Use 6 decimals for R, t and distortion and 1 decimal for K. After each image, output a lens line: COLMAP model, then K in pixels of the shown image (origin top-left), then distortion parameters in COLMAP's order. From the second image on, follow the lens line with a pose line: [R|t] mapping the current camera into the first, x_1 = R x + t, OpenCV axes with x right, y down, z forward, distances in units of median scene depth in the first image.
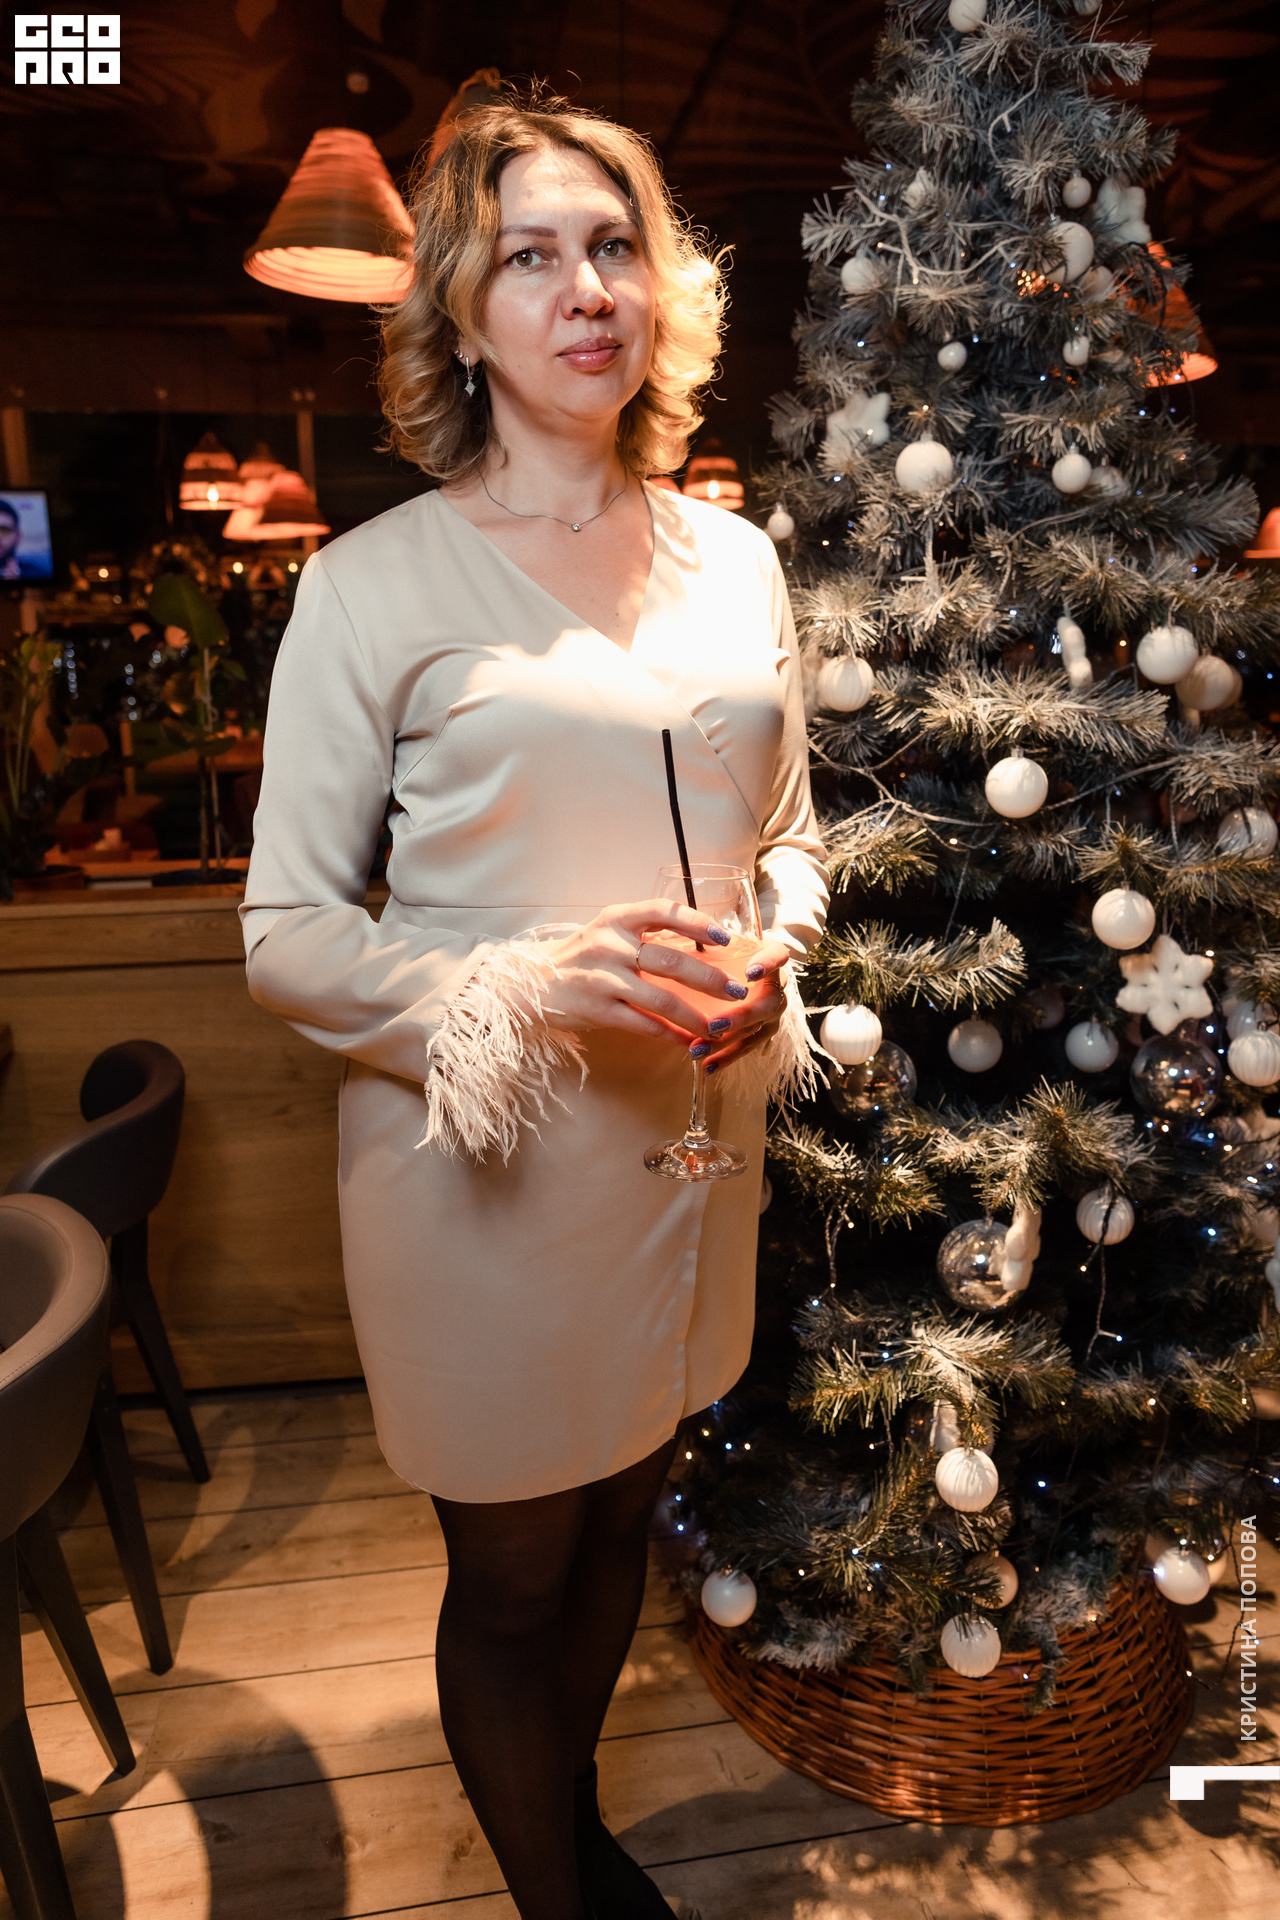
lens RADIAL K [[1323.5, 0, 629.3], [0, 1323.5, 952.8], [0, 0, 1]] dist [-0.093530, 0.081321]
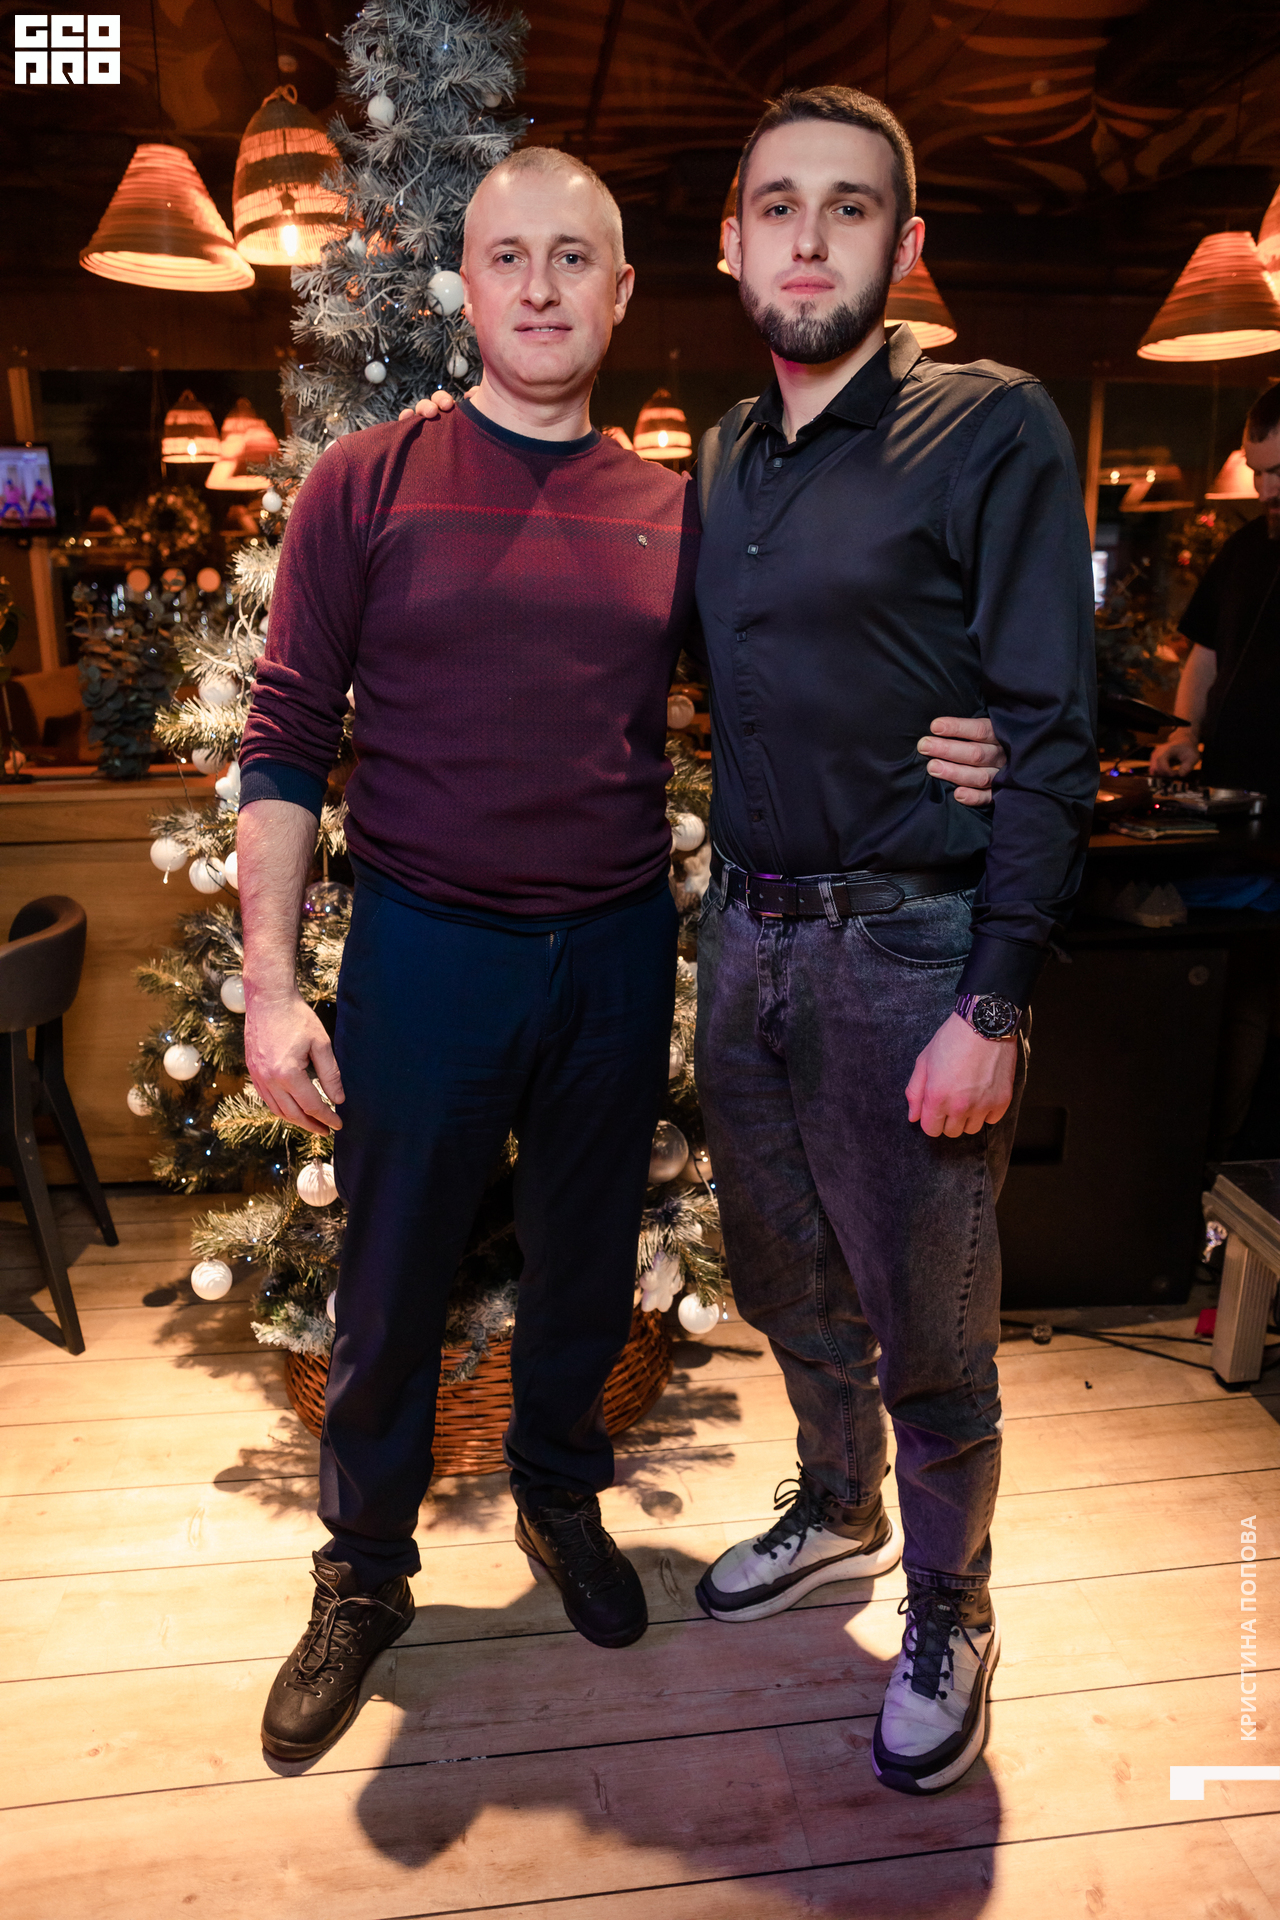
lens RADIAL K [[1323.5, 0, 643.5], [0, 1323.5, 956.8], [0, 0, 1]] dist [-0.093530, 0.081321]
pose [[0.998031, 0.015231, -0.060851, 0.597044], [-0.012492, 0.998902, 0.045152, 0.077430], [0.061472, -0.044303, 0.997125, -0.338882]]
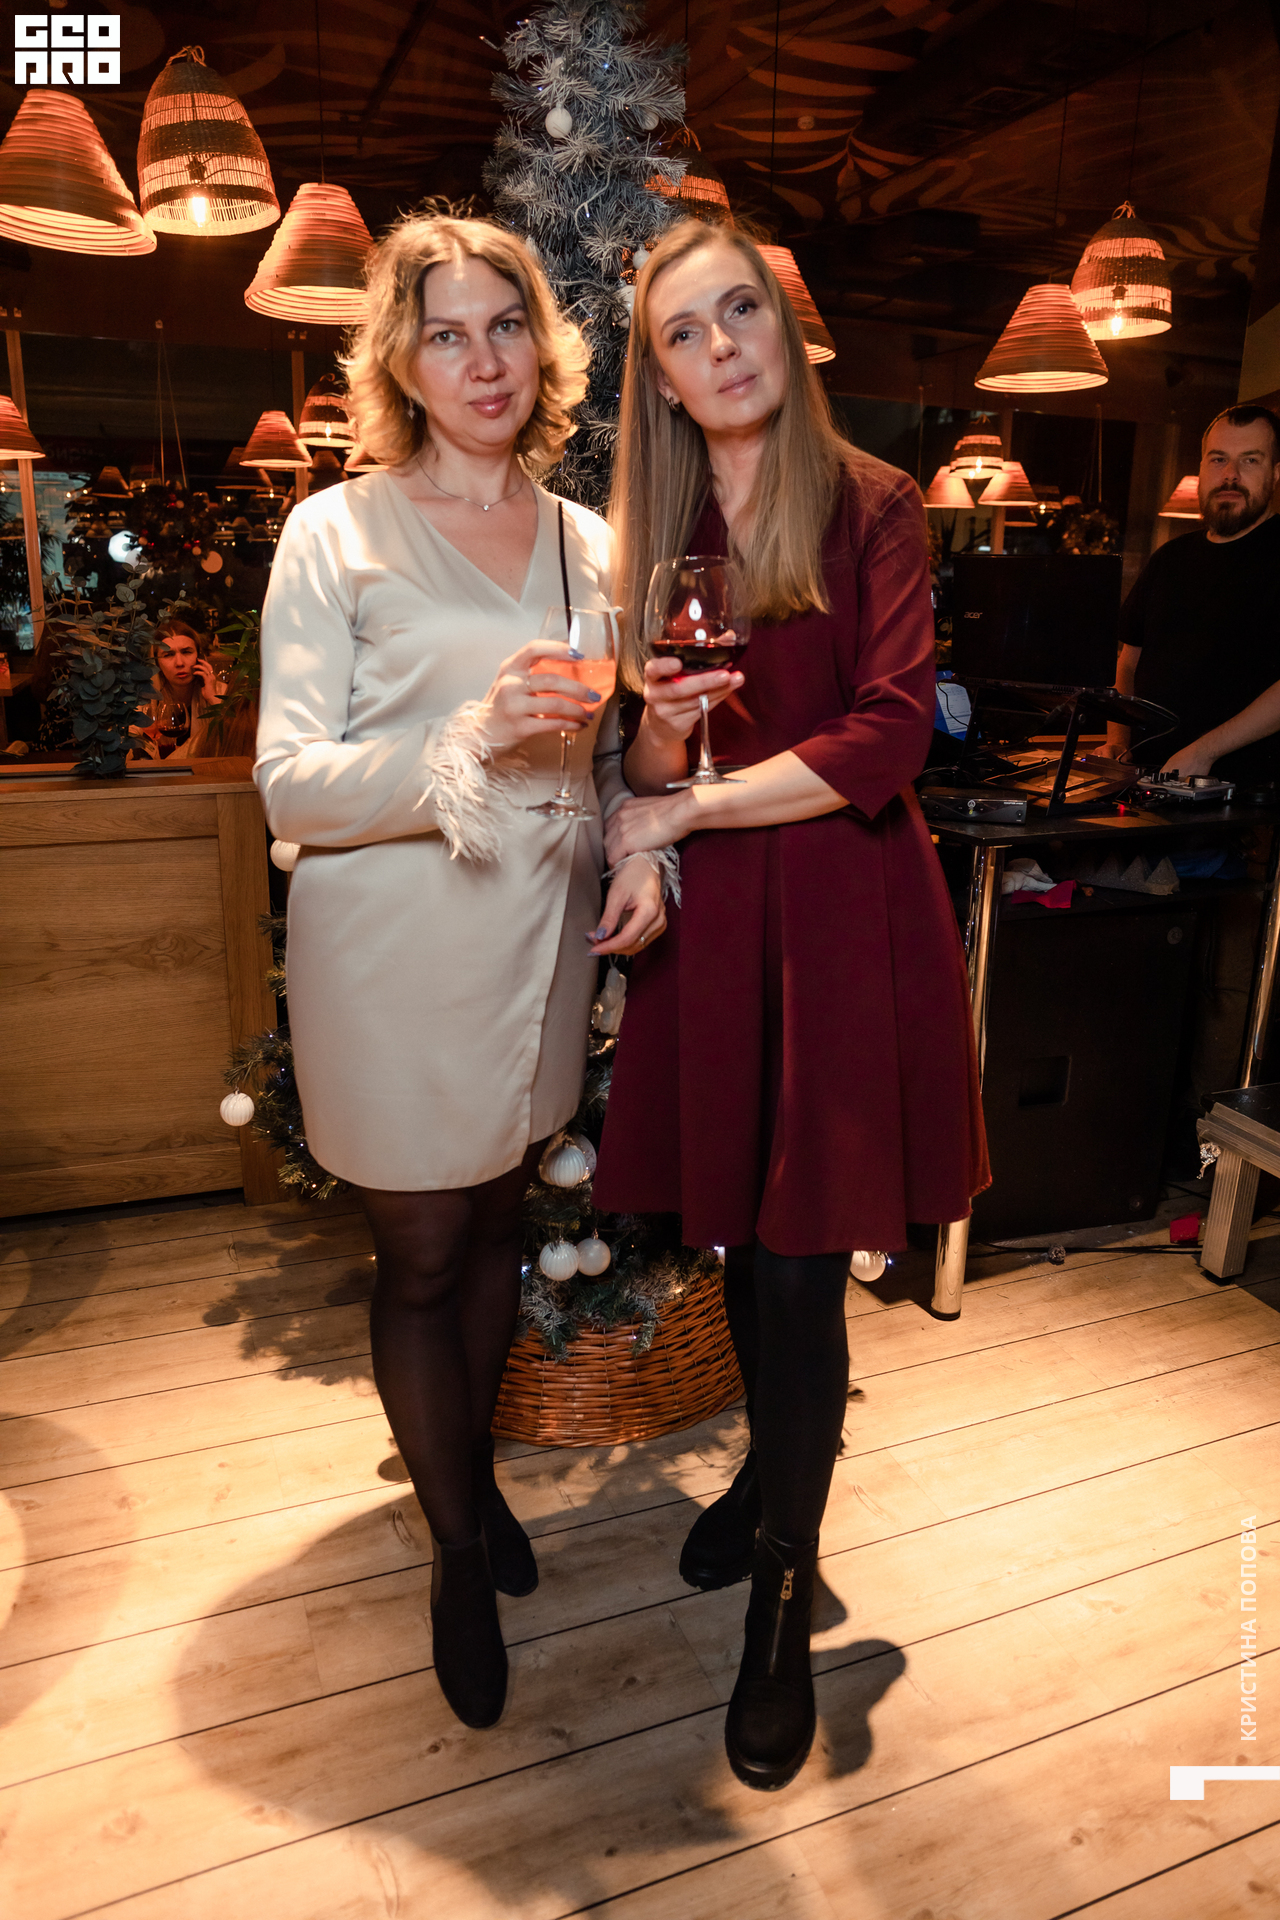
lens RADIAL K [[1323.5, 0, 635.3], [0, 1323.5, 956.5], [0, 0, 1]] dist [-0.093530, 0.081321]
pose [[0.980257, -0.029341, 0.195541, 0.045239], [0.019309, 0.998407, 0.053016, 0.080036], [-0.196785, -0.048194, 0.979262, -0.387072]]
